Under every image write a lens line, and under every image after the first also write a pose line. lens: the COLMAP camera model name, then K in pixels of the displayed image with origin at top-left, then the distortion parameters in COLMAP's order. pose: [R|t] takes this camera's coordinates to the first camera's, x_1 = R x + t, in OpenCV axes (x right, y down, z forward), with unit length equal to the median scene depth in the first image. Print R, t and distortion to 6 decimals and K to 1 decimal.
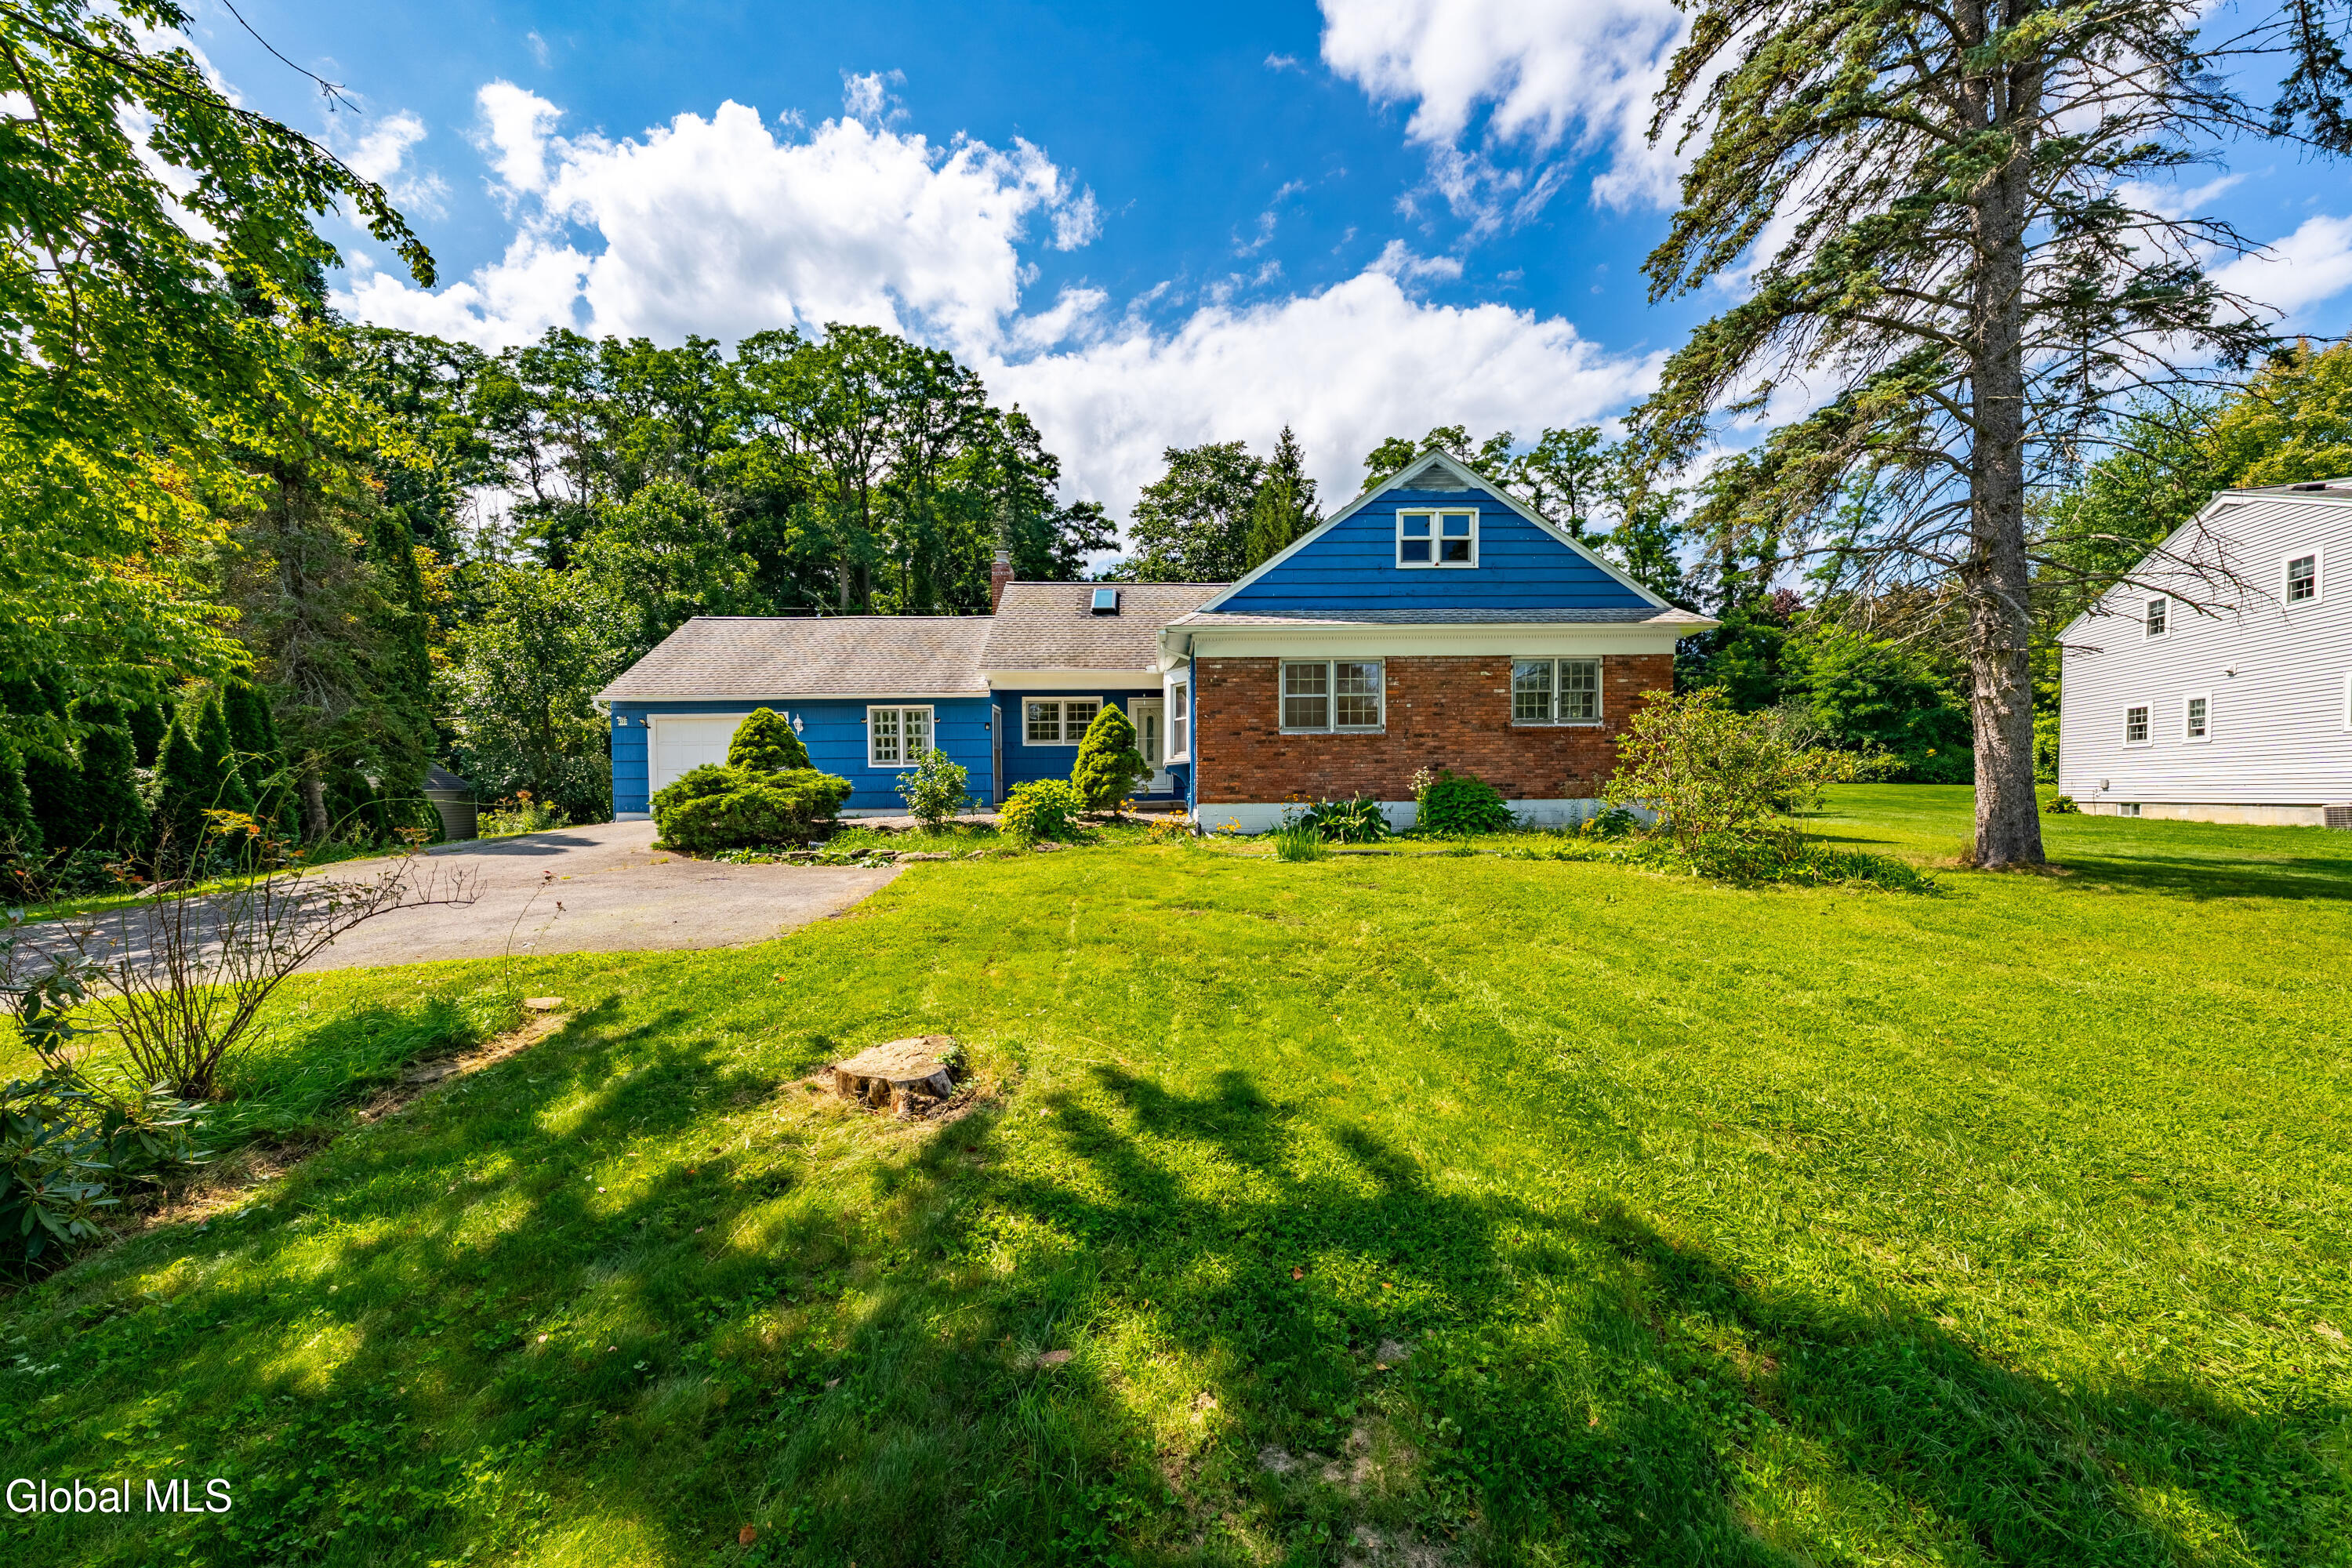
lens RADIAL K [[658.3, 0, 1131.1], [0, 658.3, 803.4], [0, 0, 1]] dist [-0.001756, -0.000096]
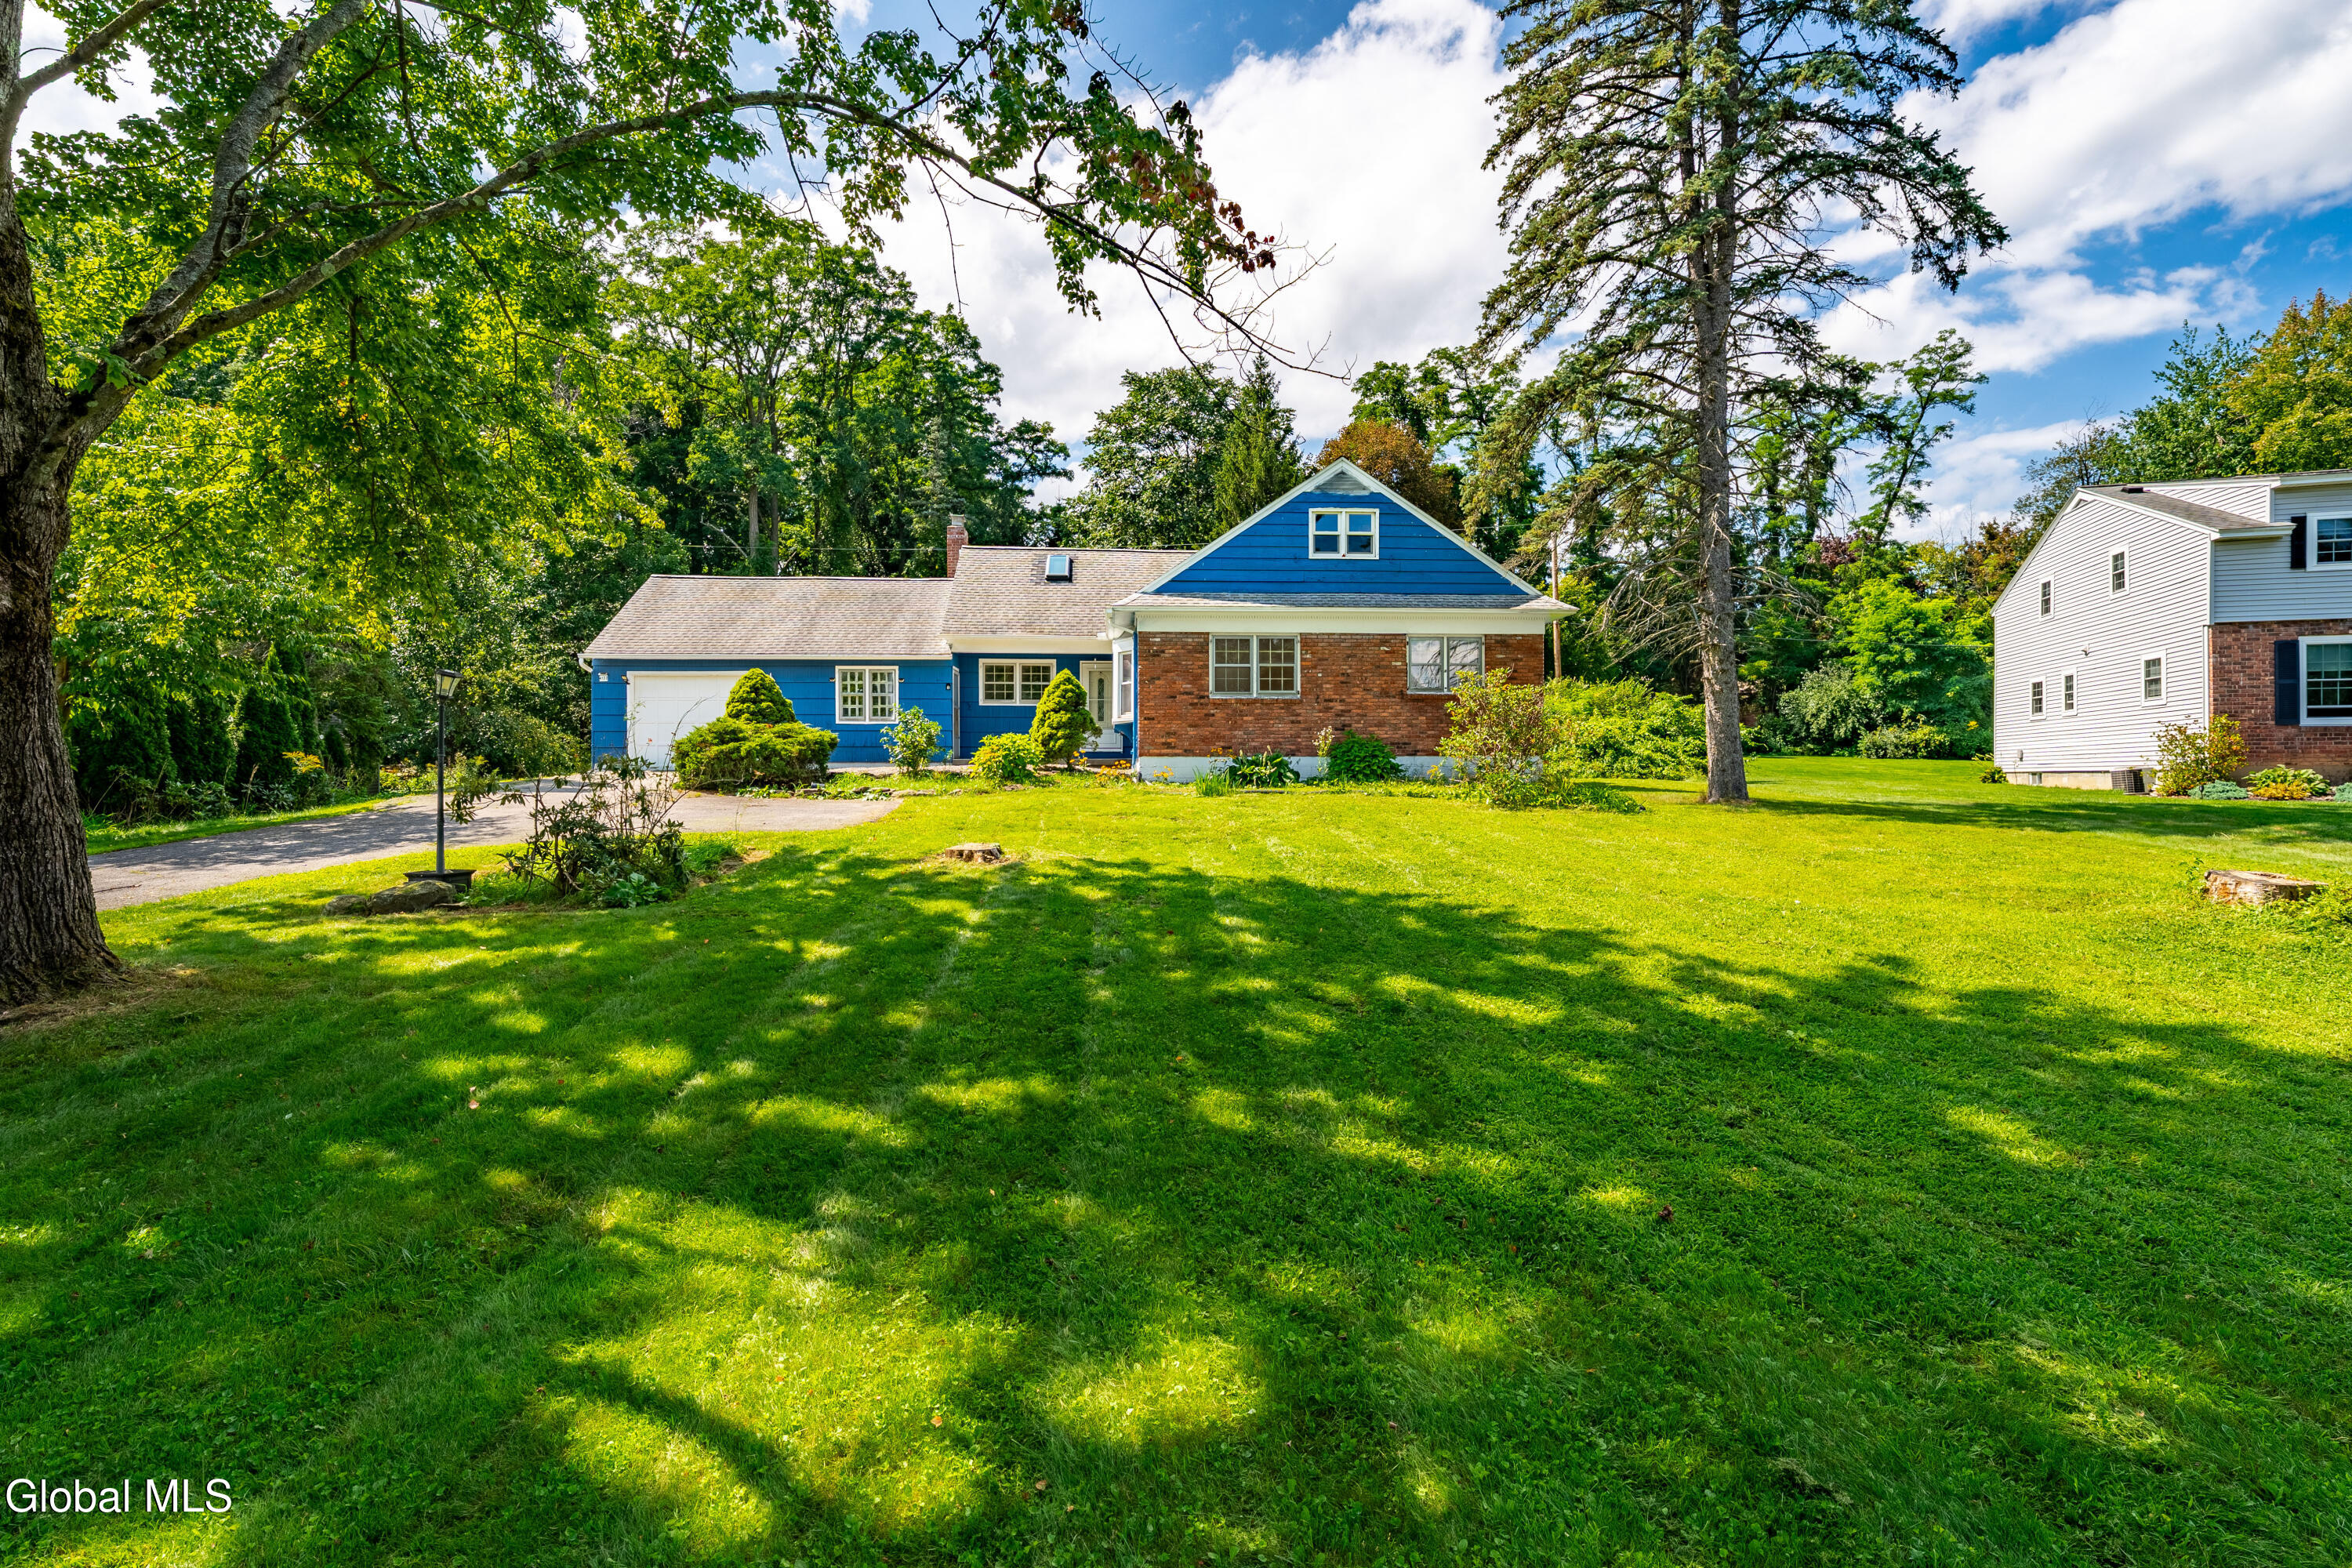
lens RADIAL K [[1064.6, 0, 1176.0], [0, 1064.6, 784.0], [0, 0, 1]] dist [0.000958, 0.000166]
pose [[0.996371, 0.005841, 0.084915, 0.005082], [-0.004401, 0.999844, -0.017125, 0.068641], [-0.085002, 0.016689, 0.996241, -0.747882]]
